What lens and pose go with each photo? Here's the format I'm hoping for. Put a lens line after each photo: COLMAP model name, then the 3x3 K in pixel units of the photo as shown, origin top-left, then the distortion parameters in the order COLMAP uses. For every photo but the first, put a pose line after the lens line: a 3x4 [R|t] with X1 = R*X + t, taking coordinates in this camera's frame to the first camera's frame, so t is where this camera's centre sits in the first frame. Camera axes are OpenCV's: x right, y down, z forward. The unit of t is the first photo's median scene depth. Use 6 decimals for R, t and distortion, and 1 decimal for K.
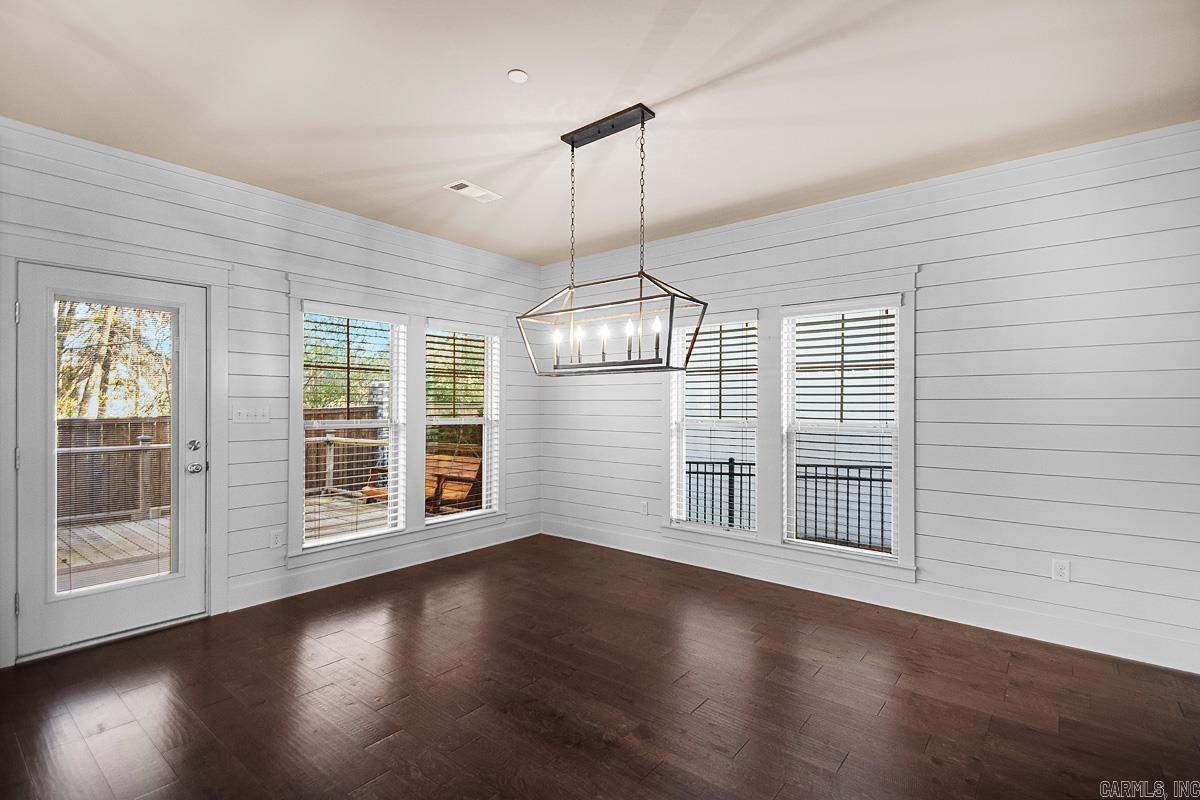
lens RADIAL K [[576.6, 0, 632.0], [0, 576.6, 404.5], [0, 0, 1]] dist [0.002201, -0.000042]
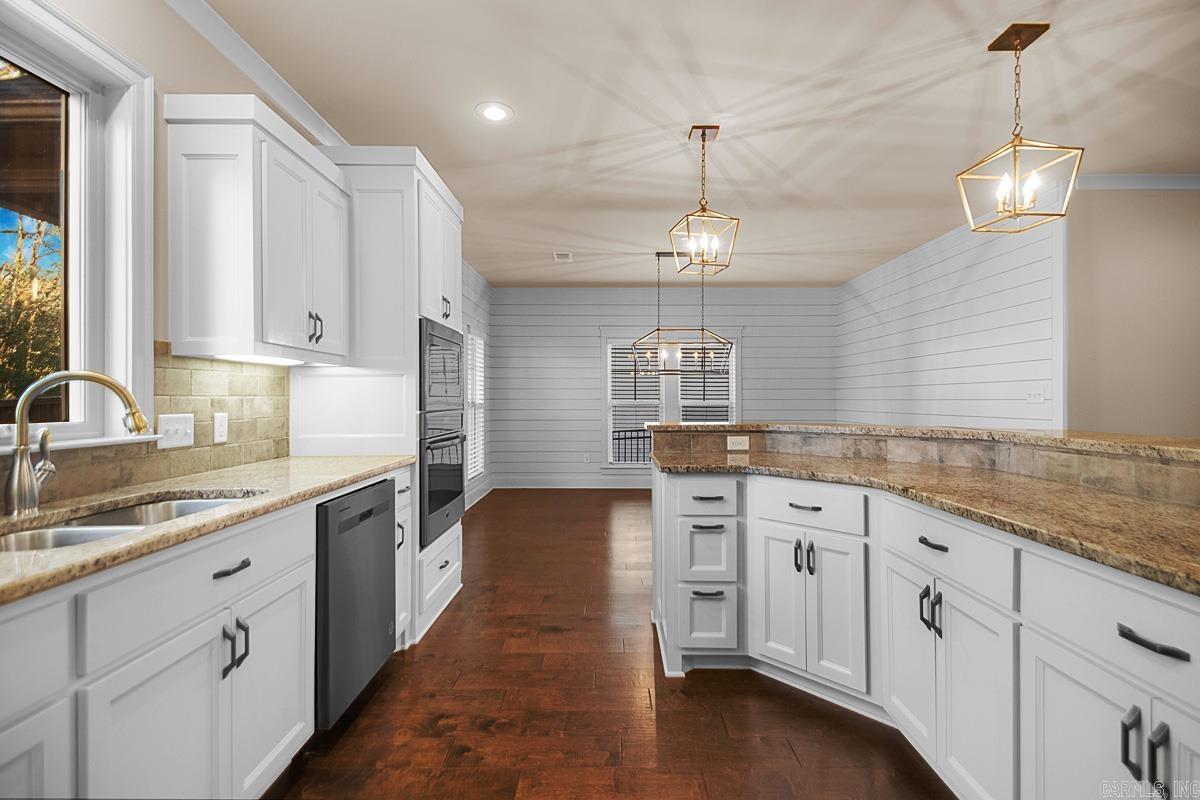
lens RADIAL K [[537.9, 0, 605.7], [0, 537.9, 394.5], [0, 0, 1]] dist [0.002038, 0.000121]
pose [[0.804783, -0.000769, 0.593569, -0.801158], [0.002197, 0.999996, -0.001683, 0.010467], [-0.593565, 0.002659, 0.804781, -0.209203]]
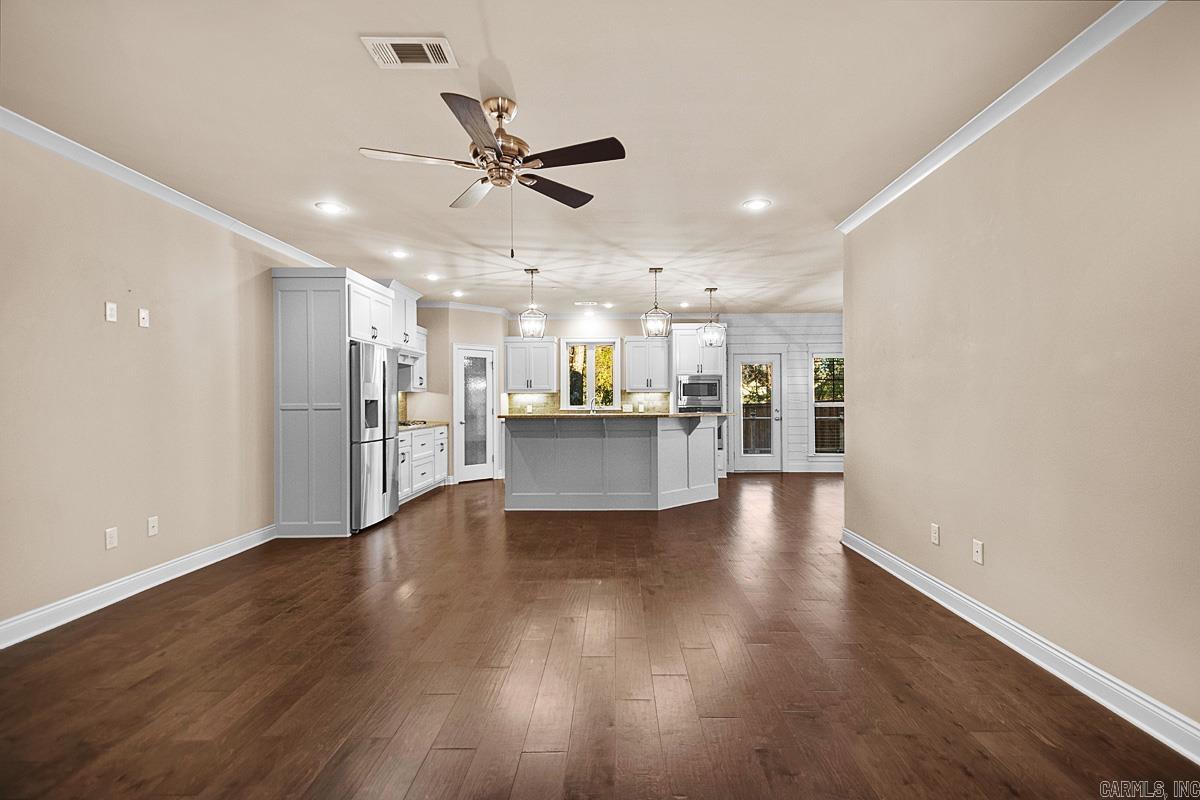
lens RADIAL K [[547.1, 0, 616.1], [0, 547.1, 403.2], [0, 0, 1]] dist [0.013028, -0.000202]
pose [[0.597683, -0.003368, -0.801725, 0.633088], [0.010325, 0.999941, 0.003496, 0.011122], [0.801666, -0.010367, 0.597683, -0.849287]]
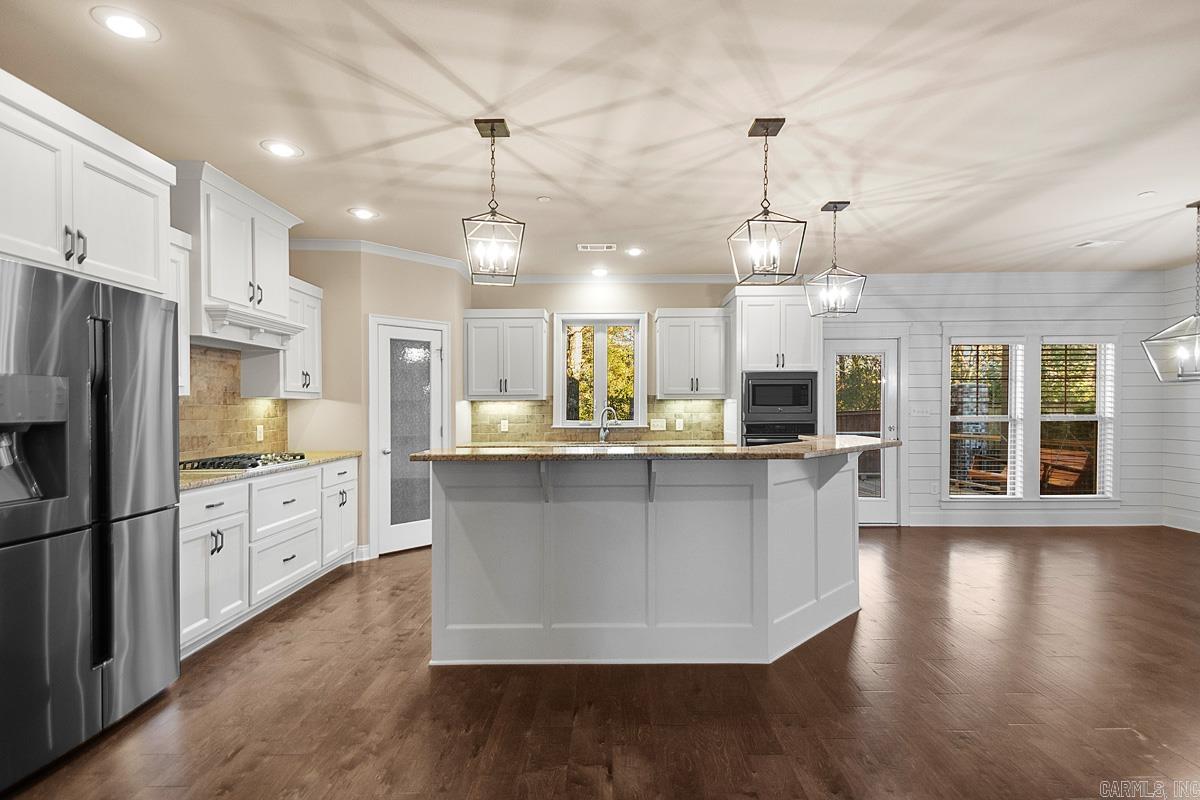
lens RADIAL K [[552.4, 0, 604.4], [0, 552.4, 411.4], [0, 0, 1]] dist [0.001327, -0.000196]
pose [[0.594284, -0.000259, -0.804255, 0.055280], [0.010544, 0.999917, 0.007469, -0.003294], [0.804186, -0.012919, 0.594237, -0.510053]]
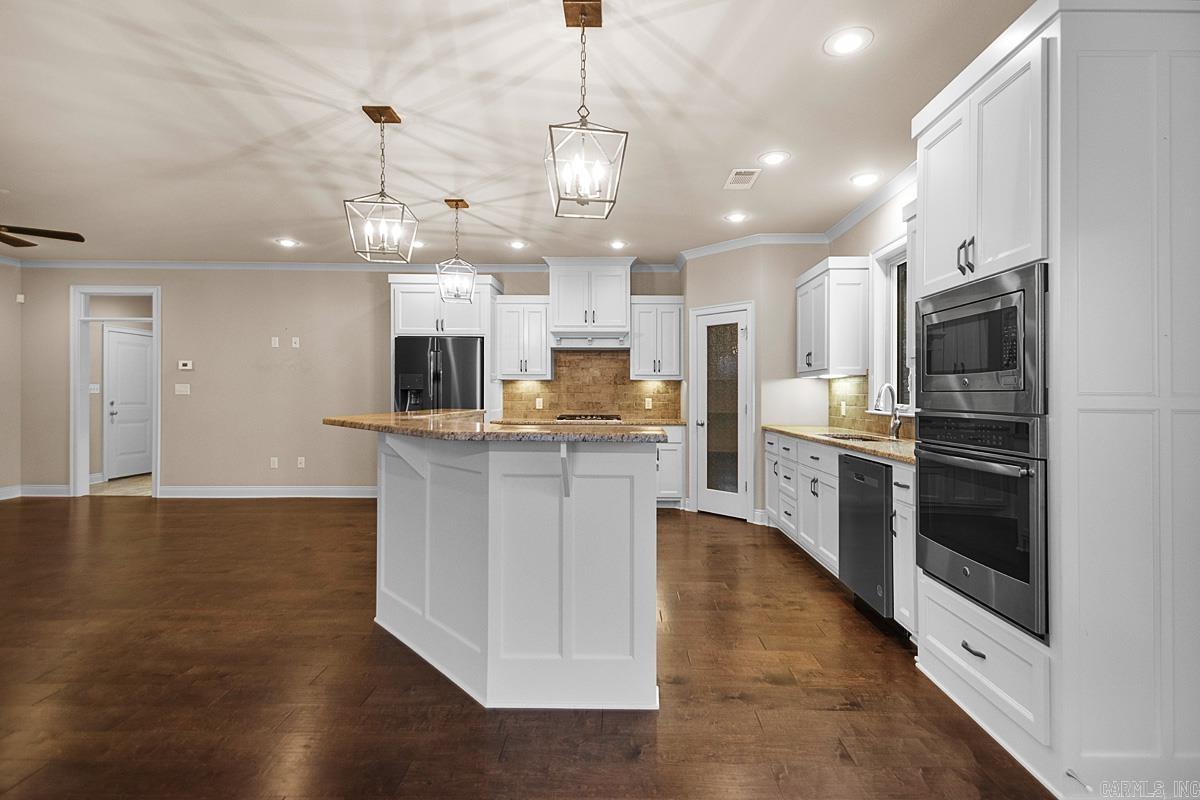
lens RADIAL K [[557.5, 0, 635.0], [0, 557.5, 391.8], [0, 0, 1]] dist [0.000237, -0.000056]
pose [[-0.790325, -0.011794, -0.612575, -0.140221], [-0.006704, 0.999921, -0.010603, 0.017502], [0.612652, -0.004273, -0.790341, 0.558445]]
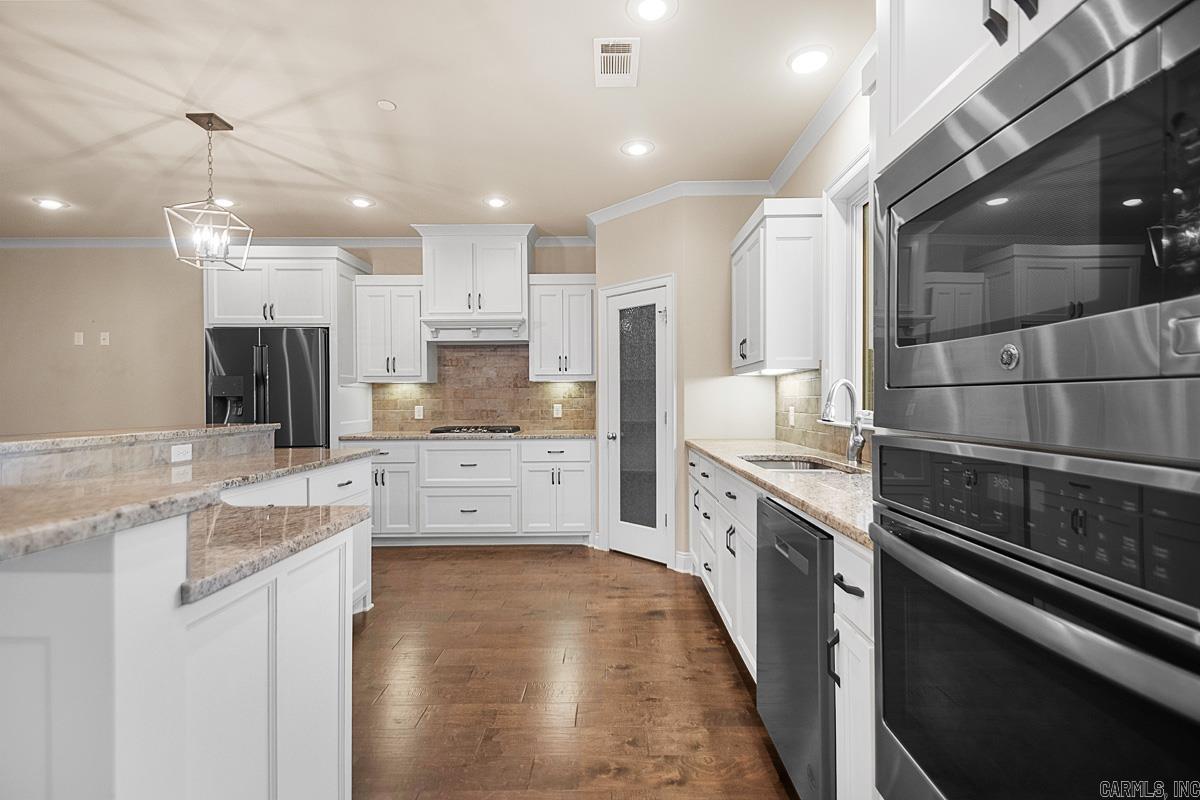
lens RADIAL K [[547.1, 0, 616.1], [0, 547.1, 403.2], [0, 0, 1]] dist [0.013028, -0.000202]
pose [[-0.797354, 0.005164, -0.603489, -0.428168], [0.004790, 0.999986, 0.002228, 0.015110], [0.603492, -0.001114, -0.797368, 0.431417]]
